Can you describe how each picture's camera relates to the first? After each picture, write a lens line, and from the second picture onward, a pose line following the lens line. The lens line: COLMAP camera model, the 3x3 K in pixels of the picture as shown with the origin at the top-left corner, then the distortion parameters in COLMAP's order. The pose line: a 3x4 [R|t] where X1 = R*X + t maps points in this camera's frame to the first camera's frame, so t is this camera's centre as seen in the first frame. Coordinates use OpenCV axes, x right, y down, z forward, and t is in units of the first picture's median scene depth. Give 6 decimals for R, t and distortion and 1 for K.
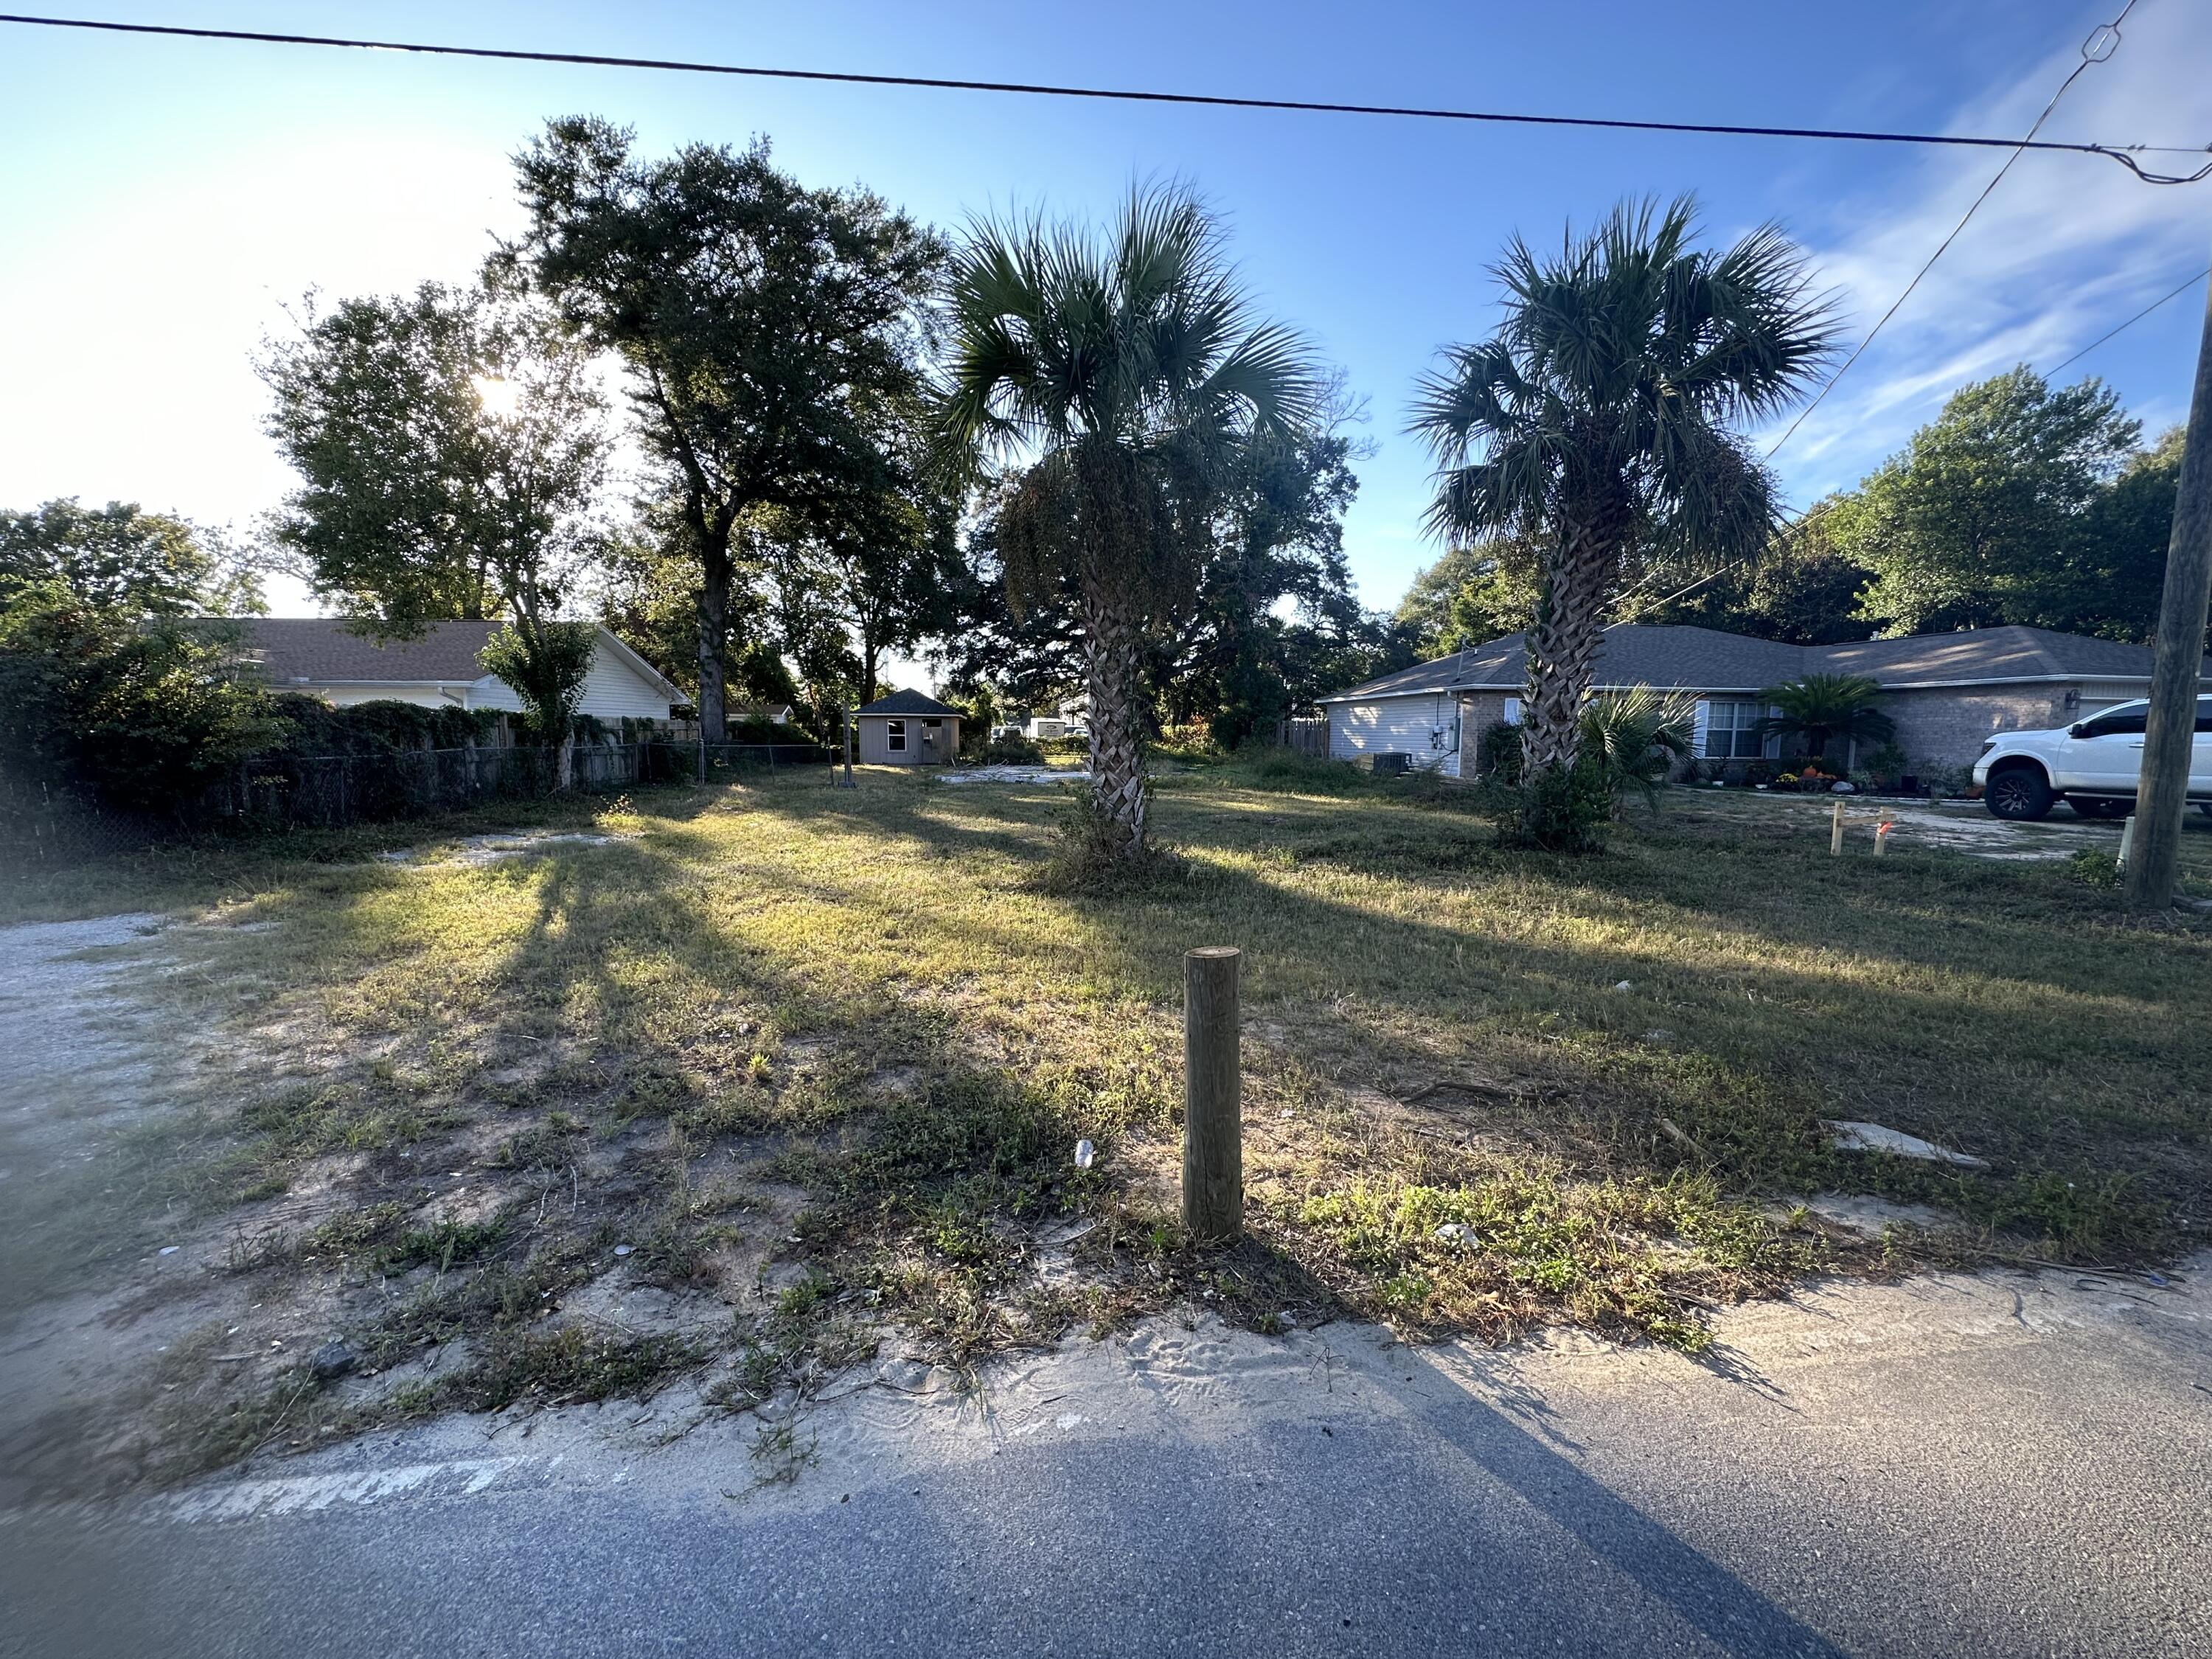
lens RADIAL K [[890.1, 0, 1104.6], [0, 890.1, 832.5], [0, 0, 1]] dist [0.003195, 0.000418]
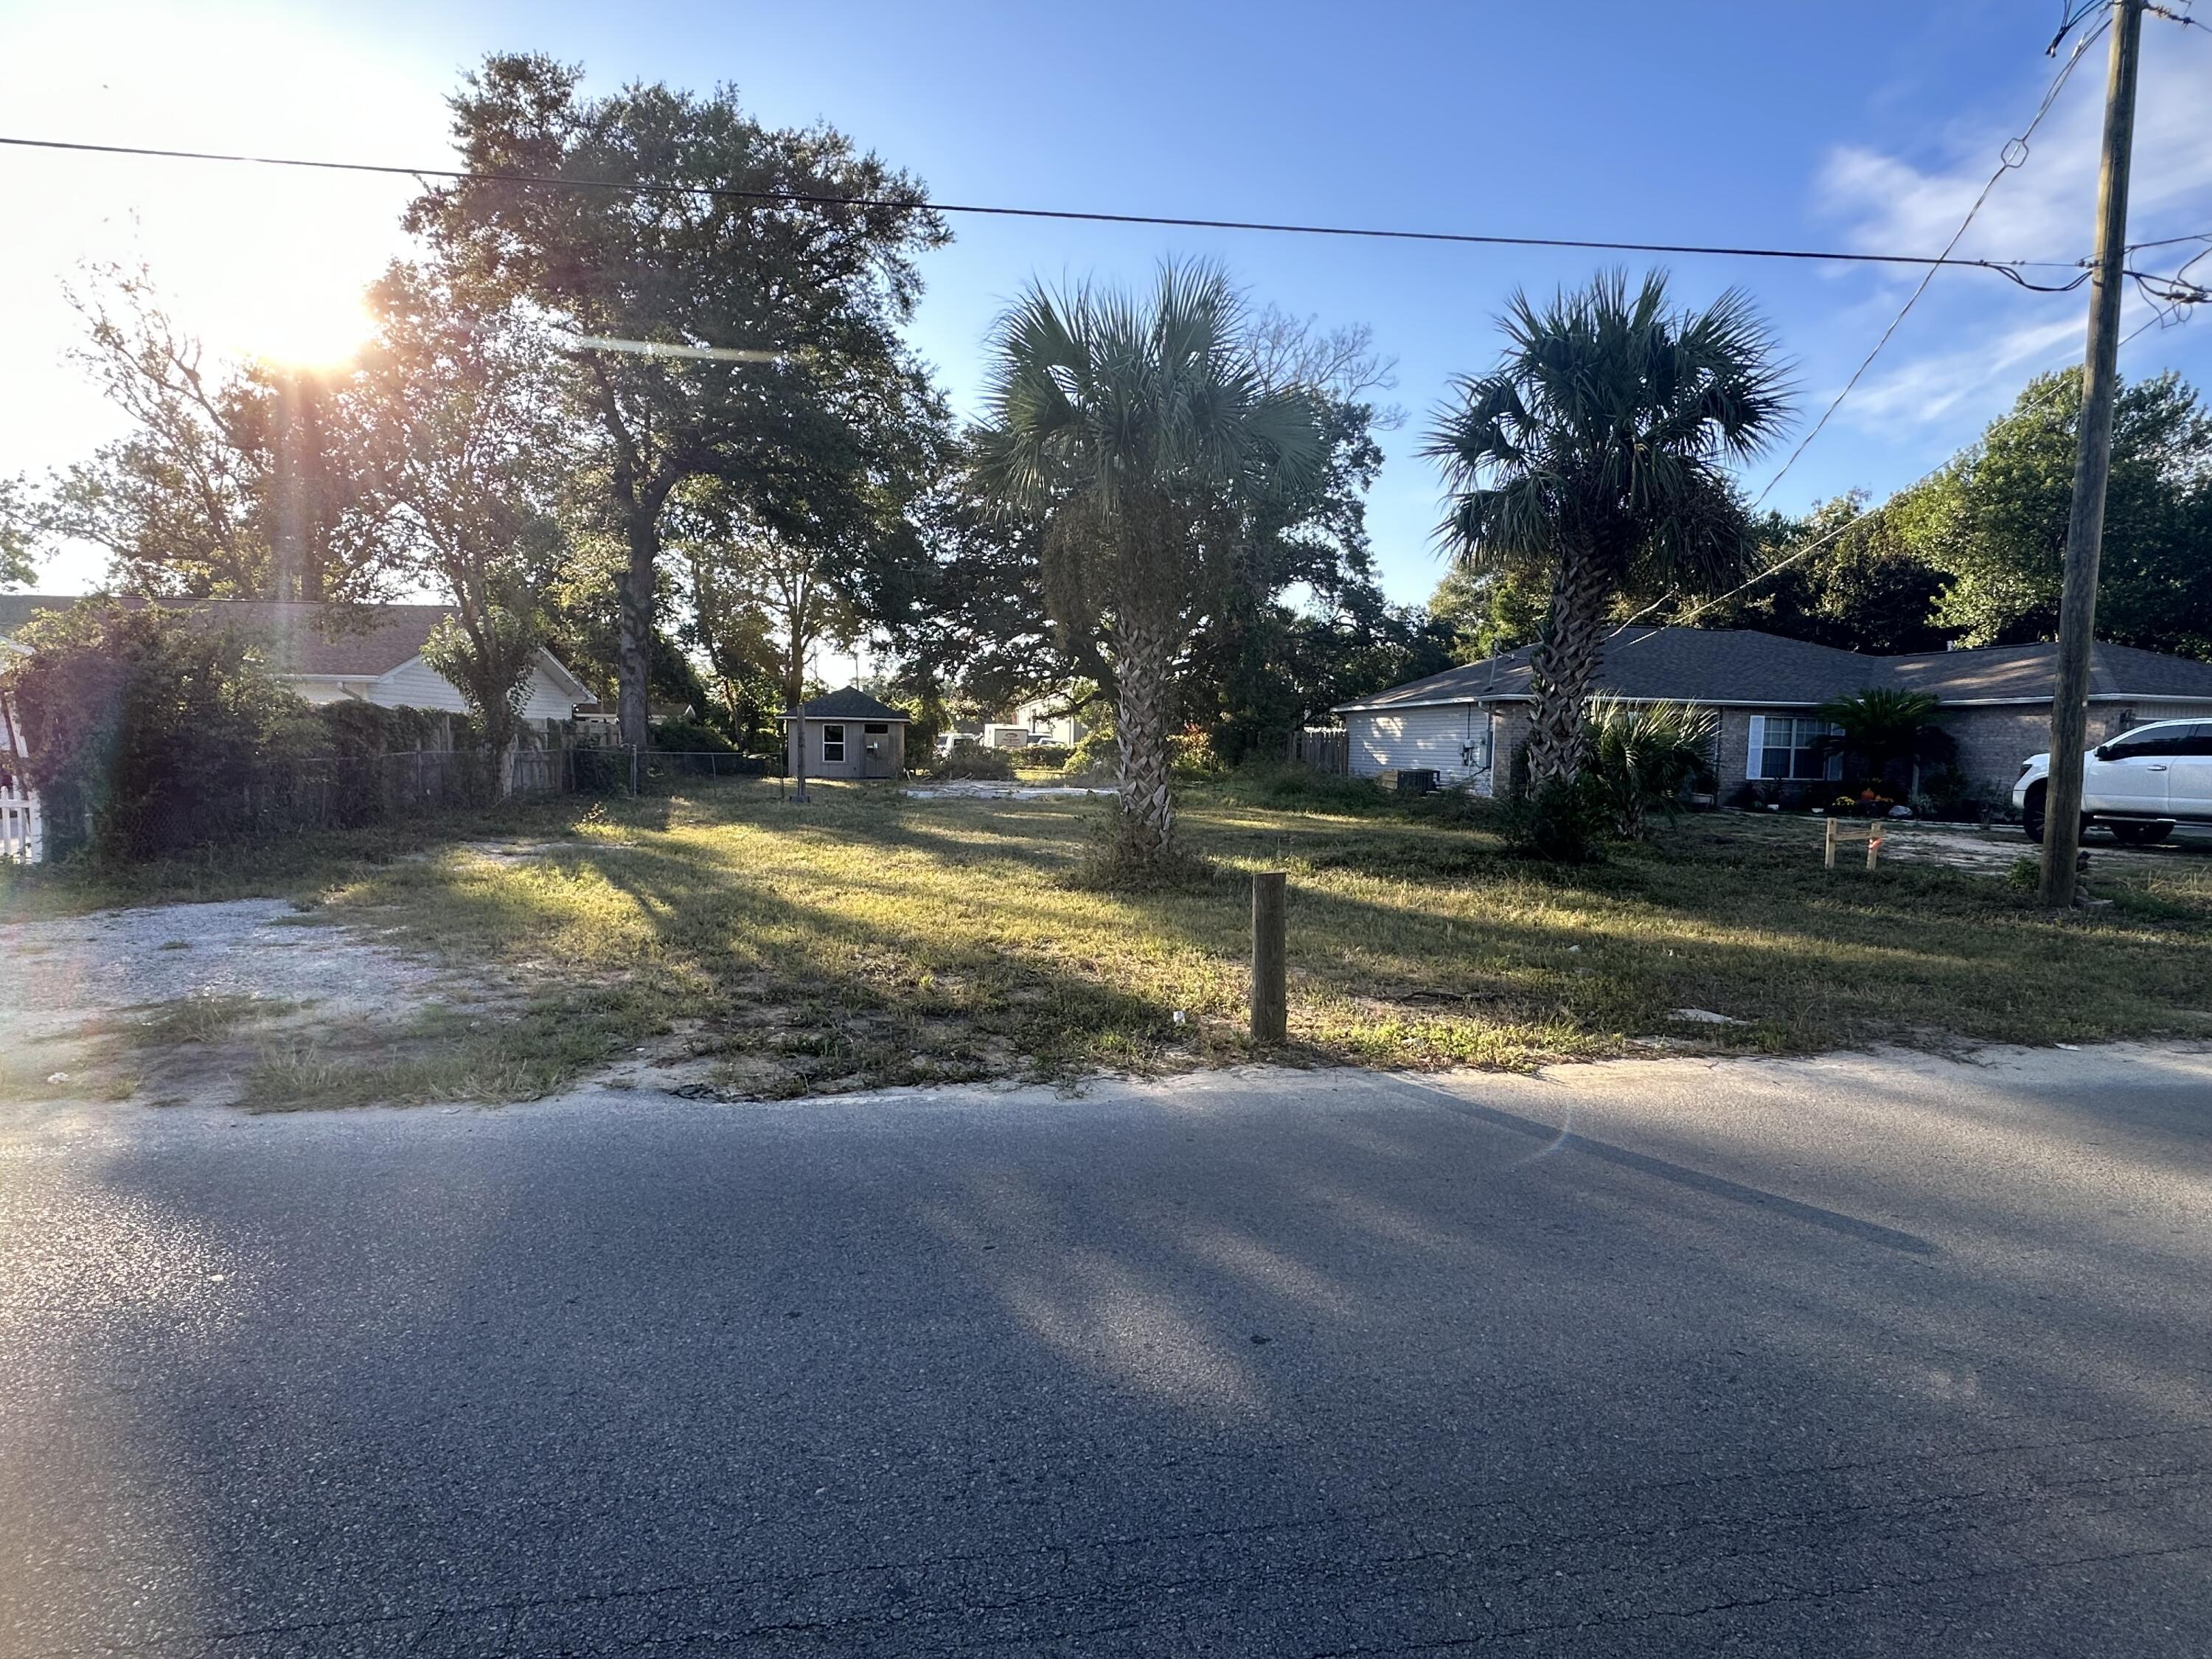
lens RADIAL K [[1152.6, 0, 1106.0], [0, 1152.6, 835.8], [0, 0, 1]] dist [0.007293, 0.000067]
pose [[0.999240, 0.008863, 0.037957, -0.038129], [-0.007662, 0.999469, -0.031665, 0.018767], [-0.038218, 0.031350, 0.998778, -0.164890]]
